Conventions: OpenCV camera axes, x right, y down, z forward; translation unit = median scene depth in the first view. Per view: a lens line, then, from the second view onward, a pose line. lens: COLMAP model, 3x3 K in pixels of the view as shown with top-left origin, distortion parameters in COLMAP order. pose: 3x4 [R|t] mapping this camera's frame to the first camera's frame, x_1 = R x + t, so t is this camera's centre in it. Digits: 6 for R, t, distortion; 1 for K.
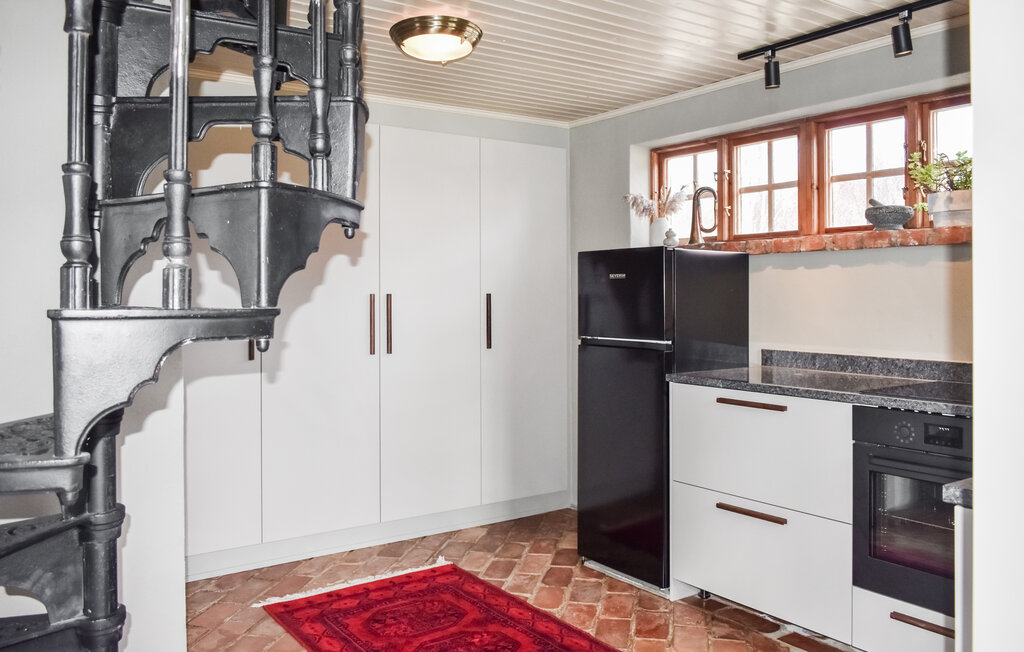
lens RADIAL K [[837.3, 0, 510.5], [0, 837.3, 289.3], [0, 0, 1]] dist [0.002972, 0.001762]
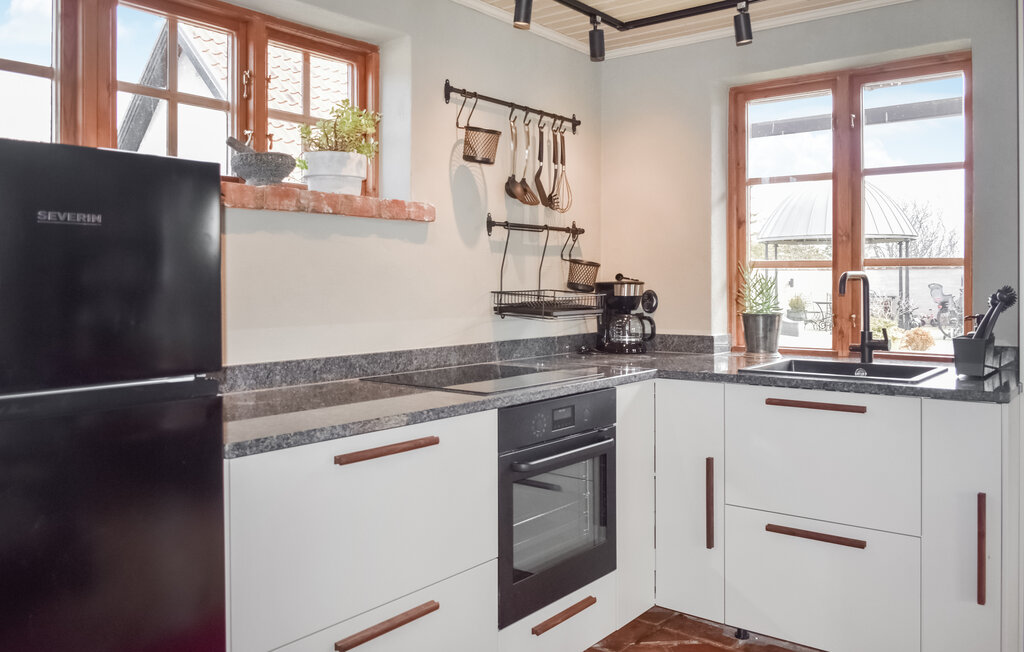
lens RADIAL K [[837.3, 0, 510.5], [0, 837.3, 289.3], [0, 0, 1]] dist [0.002972, 0.001762]
pose [[-0.285544, -0.004184, 0.958356, -0.331493], [-0.001598, 0.999991, 0.003889, 0.016471], [-0.958364, -0.000421, -0.285549, 1.085515]]
